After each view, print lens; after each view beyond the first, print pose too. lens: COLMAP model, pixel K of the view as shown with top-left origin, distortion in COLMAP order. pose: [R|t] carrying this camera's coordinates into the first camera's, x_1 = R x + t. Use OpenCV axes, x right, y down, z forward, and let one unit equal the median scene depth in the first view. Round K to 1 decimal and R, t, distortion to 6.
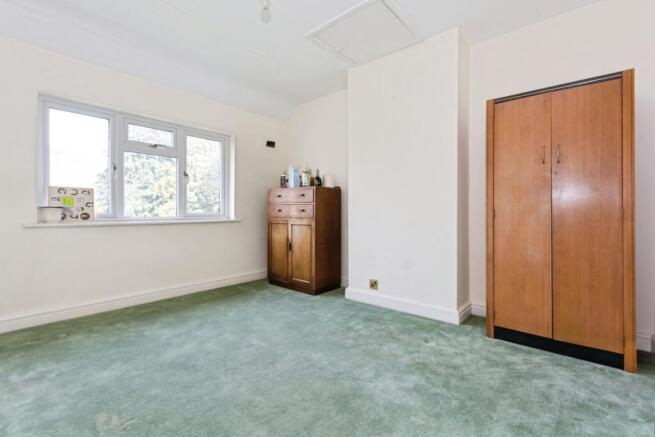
lens RADIAL K [[287.7, 0, 330.8], [0, 287.7, 210.6], [0, 0, 1]] dist [-0.000355, 0.000422]
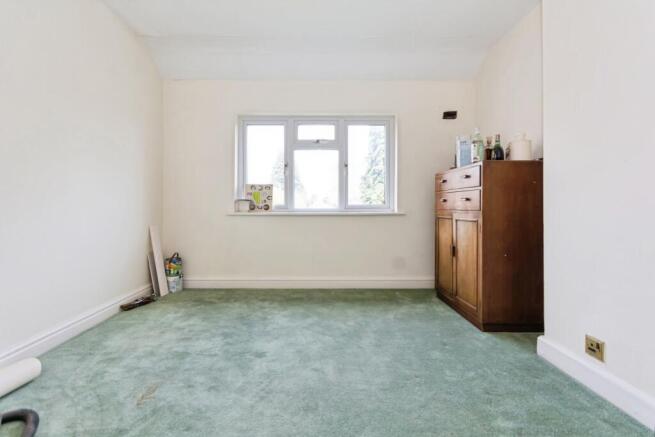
lens RADIAL K [[287.7, 0, 330.8], [0, 287.7, 210.6], [0, 0, 1]] dist [-0.000355, 0.000422]
pose [[0.659520, 0.003521, -0.751678, 0.206393], [0.002813, 0.999970, 0.007152, 0.021249], [0.751681, -0.006831, 0.659491, 0.333186]]
